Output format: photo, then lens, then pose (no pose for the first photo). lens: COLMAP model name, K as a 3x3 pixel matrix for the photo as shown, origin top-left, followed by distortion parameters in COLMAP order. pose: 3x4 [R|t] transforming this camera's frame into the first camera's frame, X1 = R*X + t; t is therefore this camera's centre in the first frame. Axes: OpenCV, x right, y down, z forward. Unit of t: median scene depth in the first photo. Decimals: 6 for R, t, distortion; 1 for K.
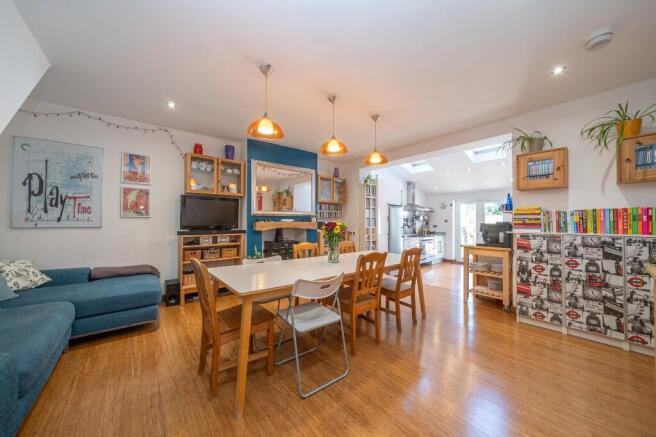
lens RADIAL K [[228.2, 0, 323.1], [0, 228.2, 220.2], [0, 0, 1]] dist [-0.000913, -0.000120]
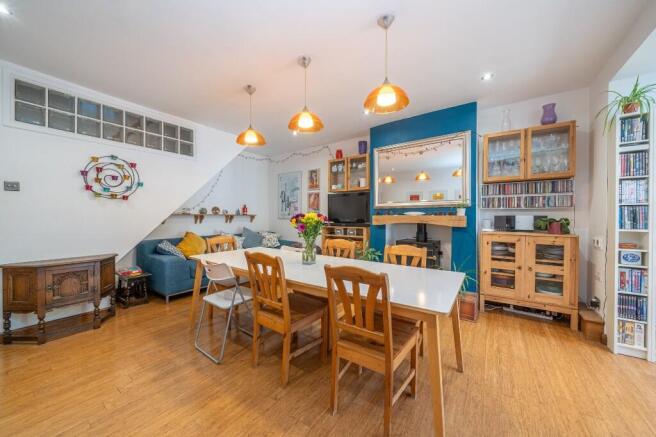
lens RADIAL K [[241.5, 0, 327.9], [0, 241.5, 217.2], [0, 0, 1]] dist [-0.005826, -0.000130]
pose [[0.260589, 0.010750, -0.965390, 0.634978], [0.011056, 0.999839, 0.014118, -0.002031], [0.965387, -0.014352, 0.260428, 0.596736]]
